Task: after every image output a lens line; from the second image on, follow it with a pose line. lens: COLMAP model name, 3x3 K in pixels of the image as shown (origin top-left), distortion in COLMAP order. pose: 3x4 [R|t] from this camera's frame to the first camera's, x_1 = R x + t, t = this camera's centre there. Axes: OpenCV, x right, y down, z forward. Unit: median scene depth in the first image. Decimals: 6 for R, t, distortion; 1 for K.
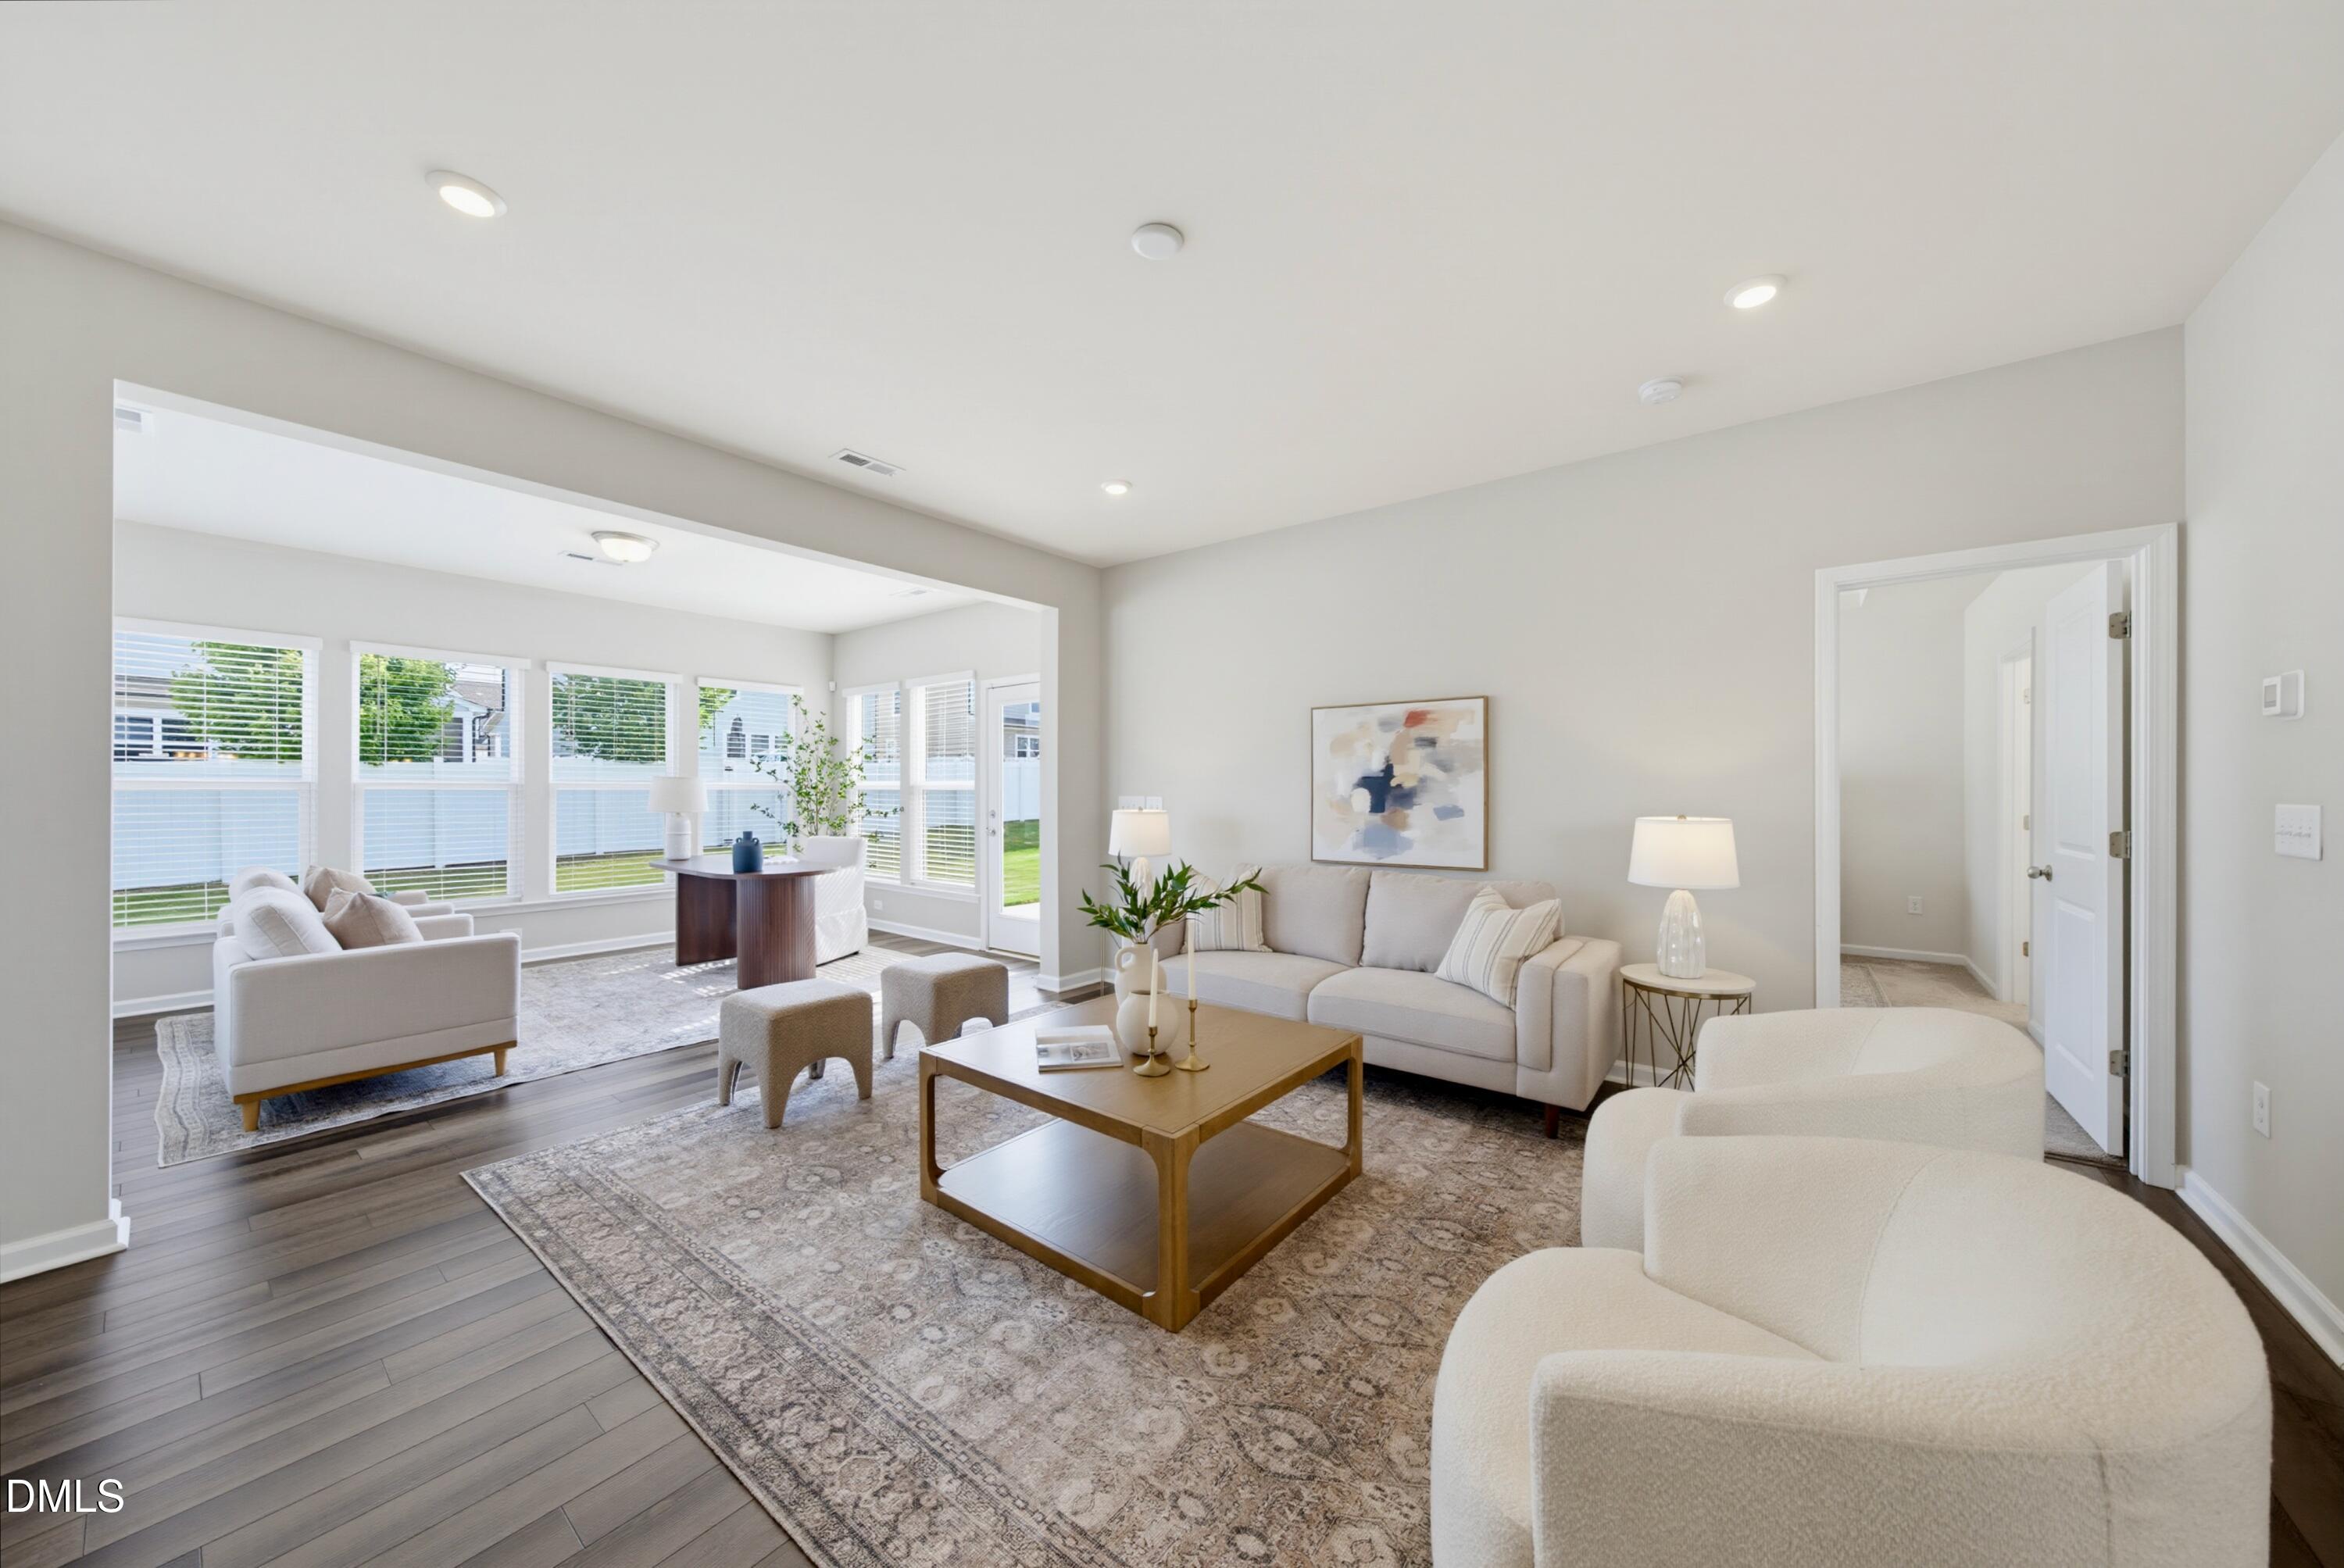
lens RADIAL K [[795.4, 0, 1175.6], [0, 795.4, 791.6], [0, 0, 1]] dist [-0.001879, 0.000015]
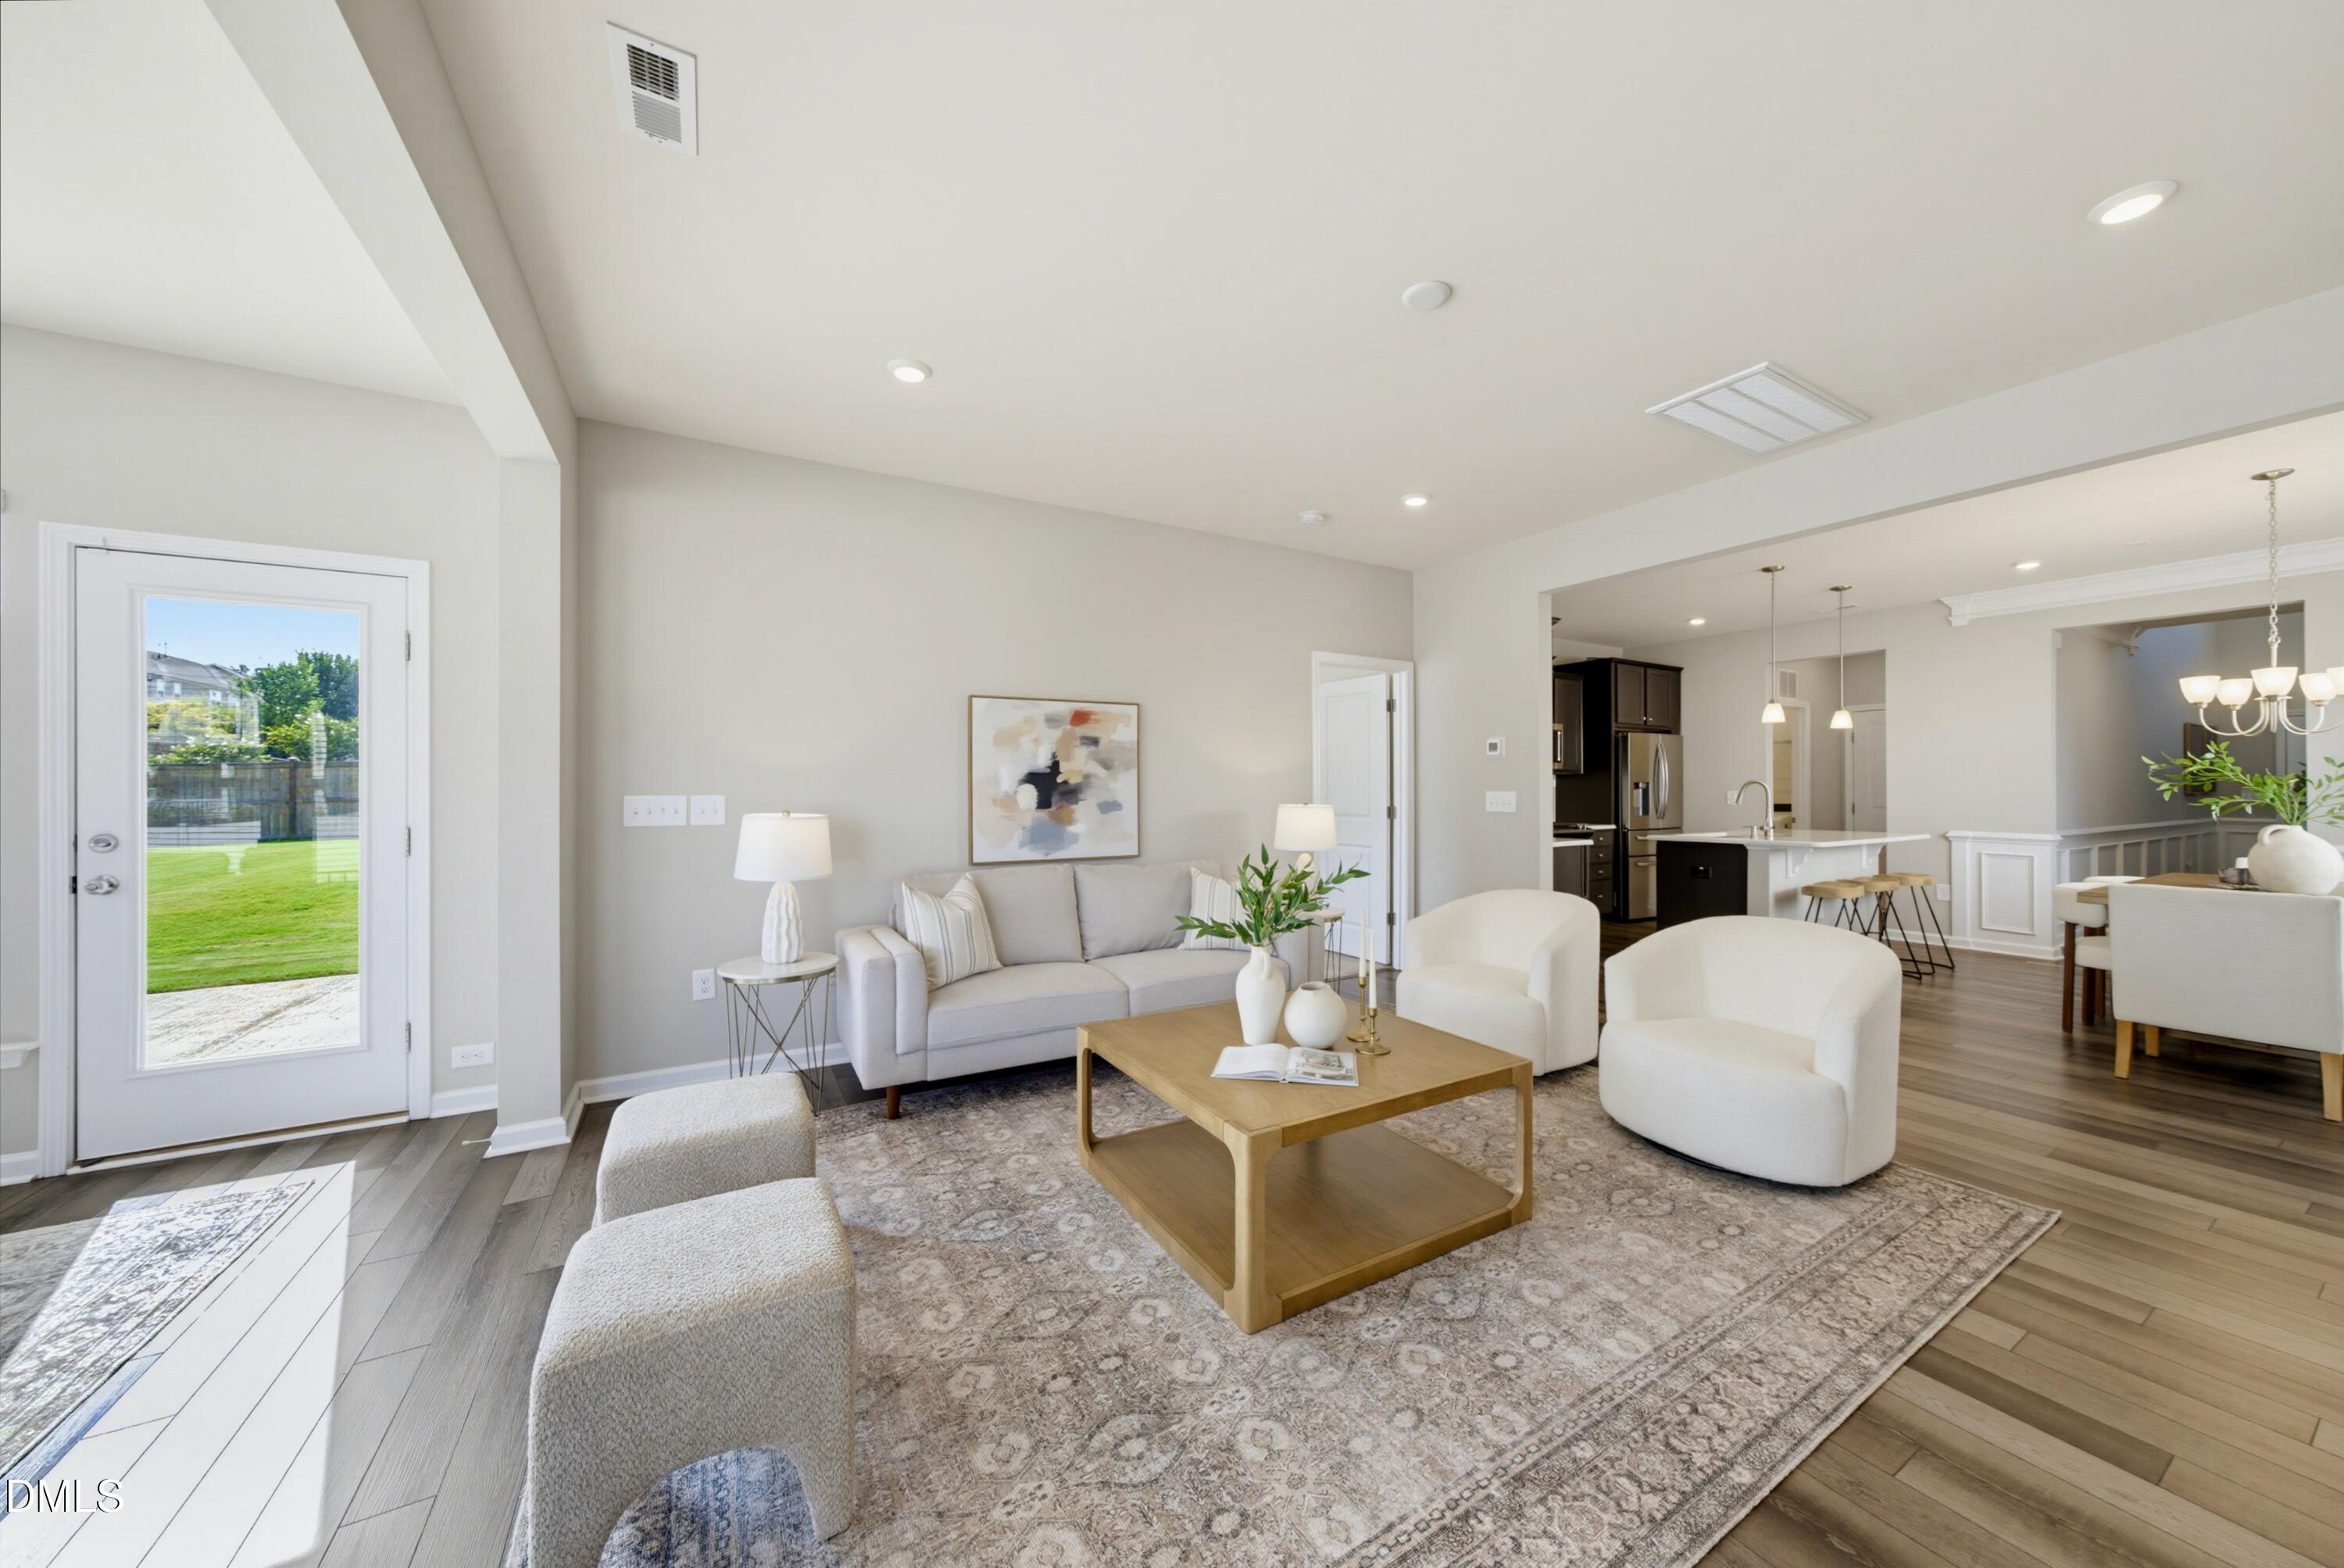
lens RADIAL K [[800.7, 0, 1180.9], [0, 800.7, 788.6], [0, 0, 1]] dist [-0.002071, -0.000044]
pose [[0.374767, -0.003063, 0.927114, -0.641513], [0.004514, 0.999989, 0.001479, 0.000309], [-0.927108, 0.003631, 0.374776, 0.483614]]
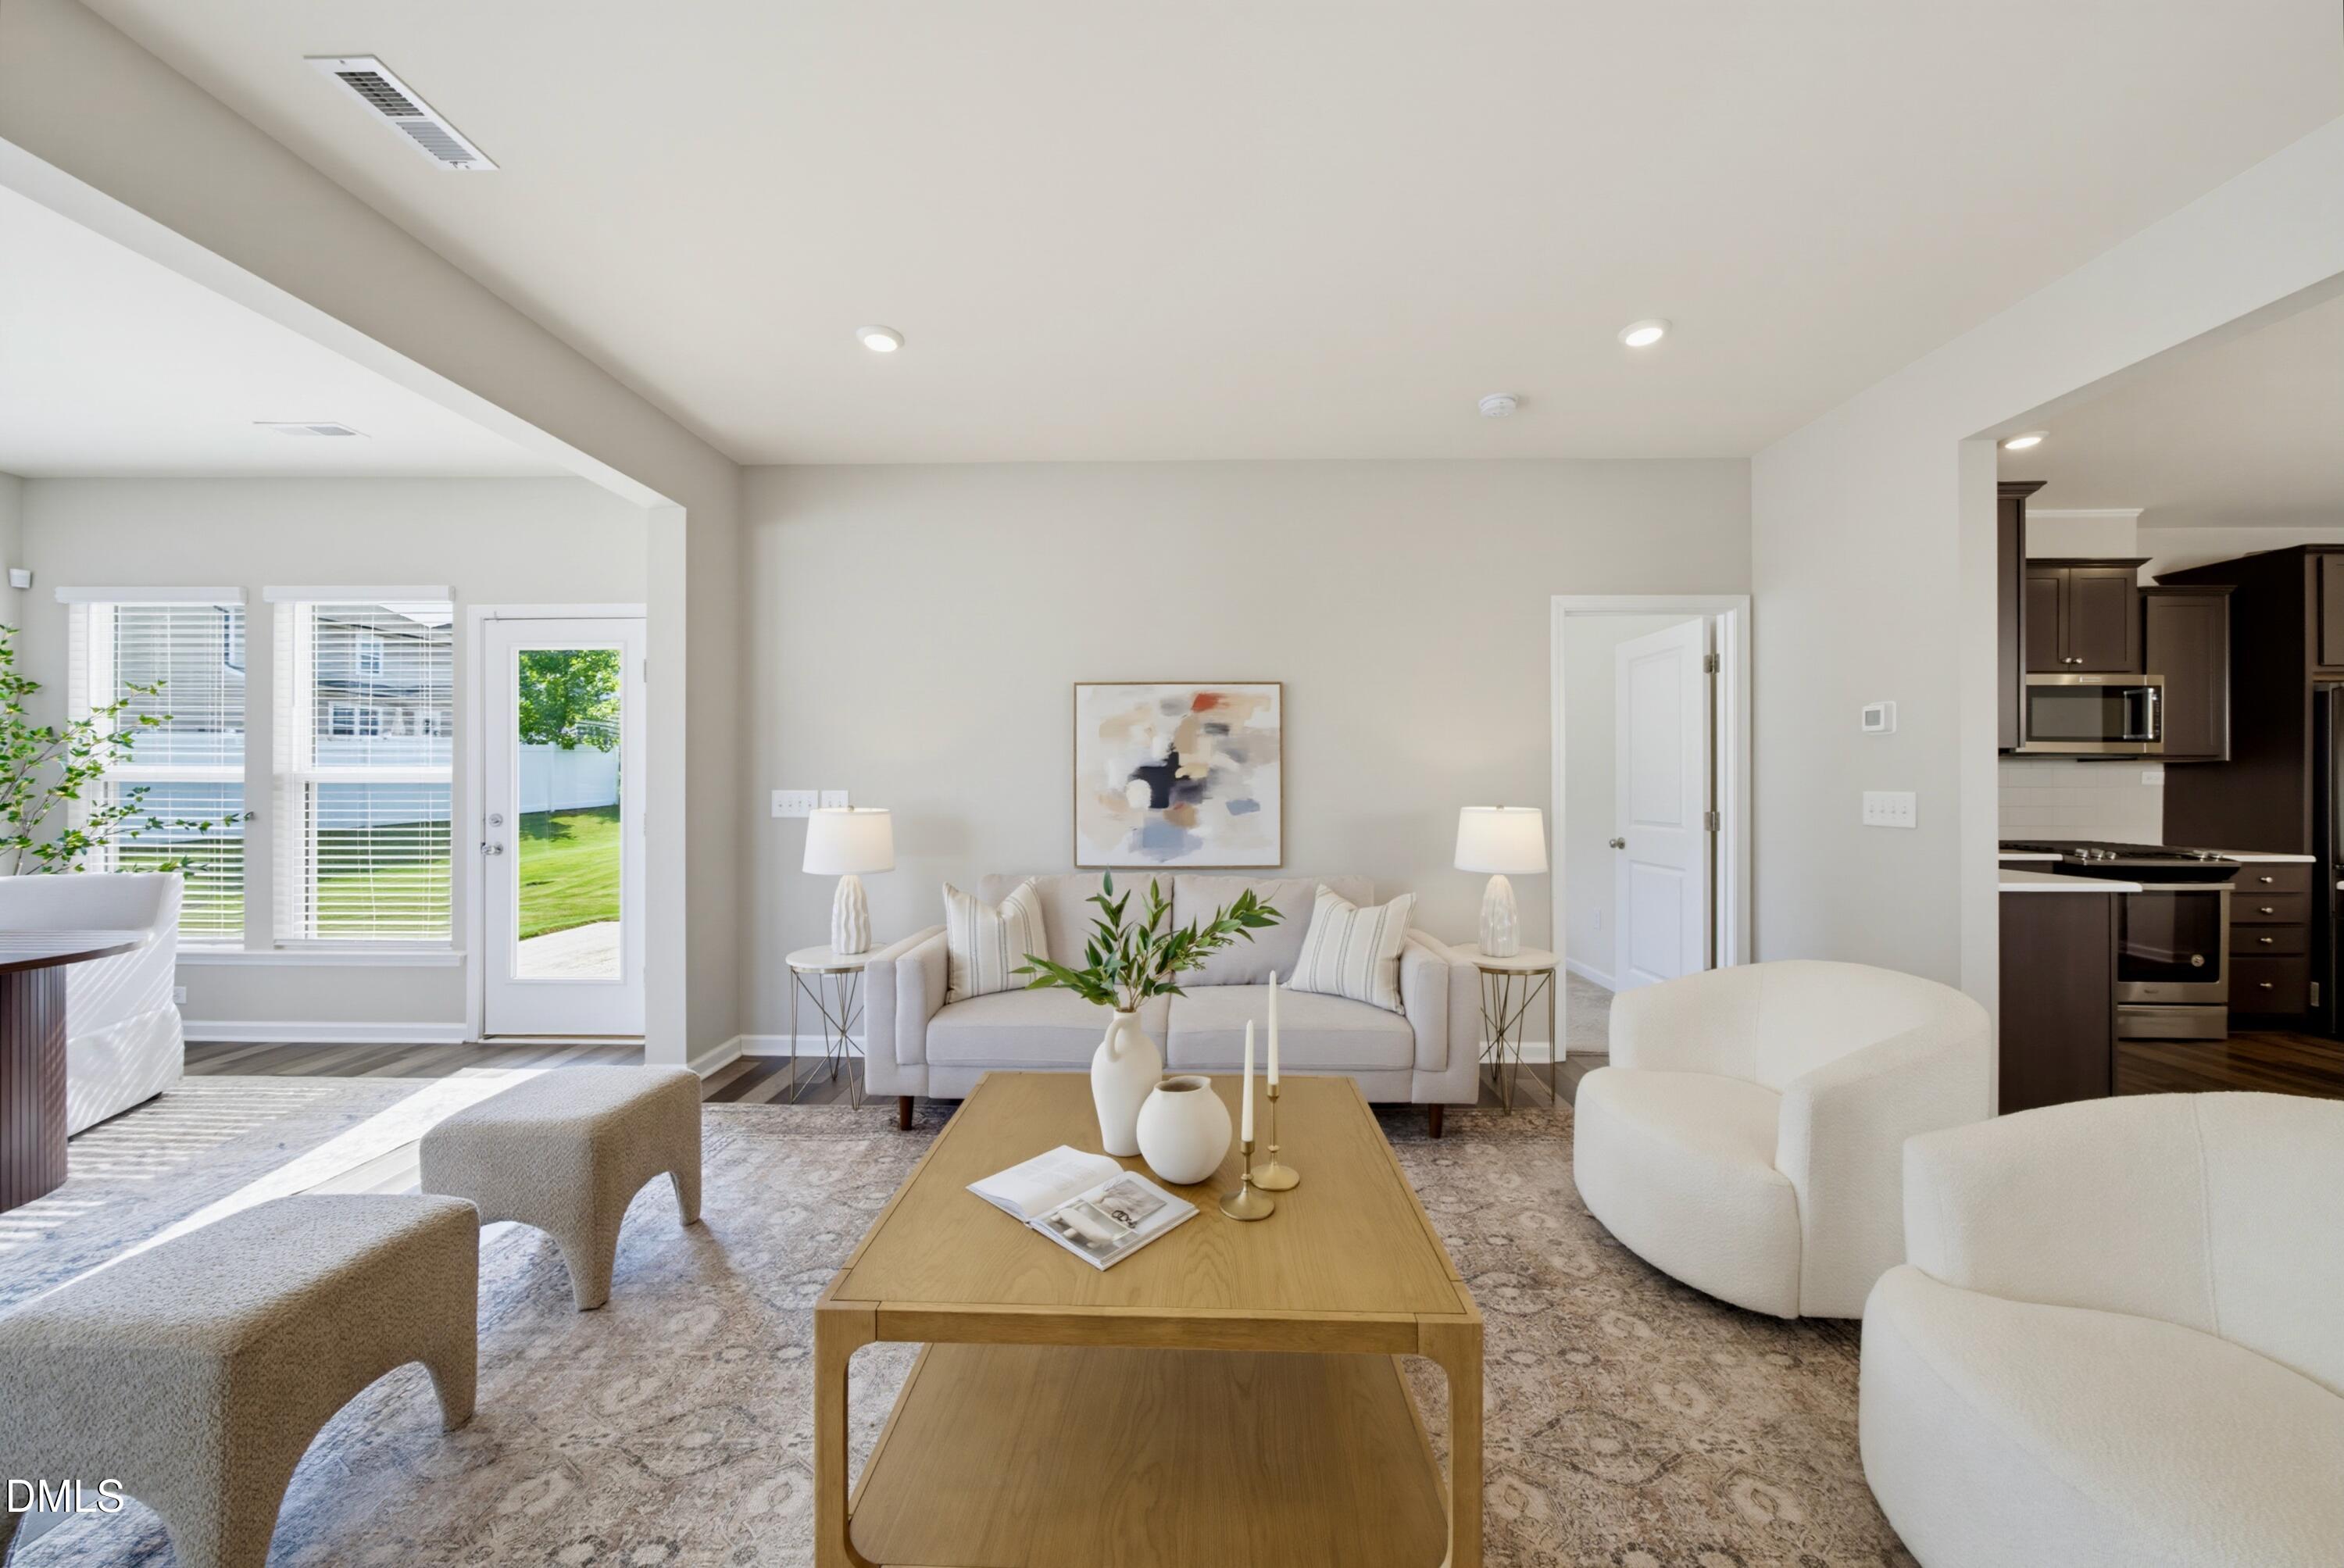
lens RADIAL K [[797.6, 0, 1175.2], [0, 797.6, 783.3], [0, 0, 1]] dist [-0.001973, 0.000308]
pose [[0.804240, 0.000910, 0.594304, -0.268714], [0.001192, 0.999994, -0.003144, 0.002122], [-0.594304, 0.003237, 0.804234, 0.292213]]
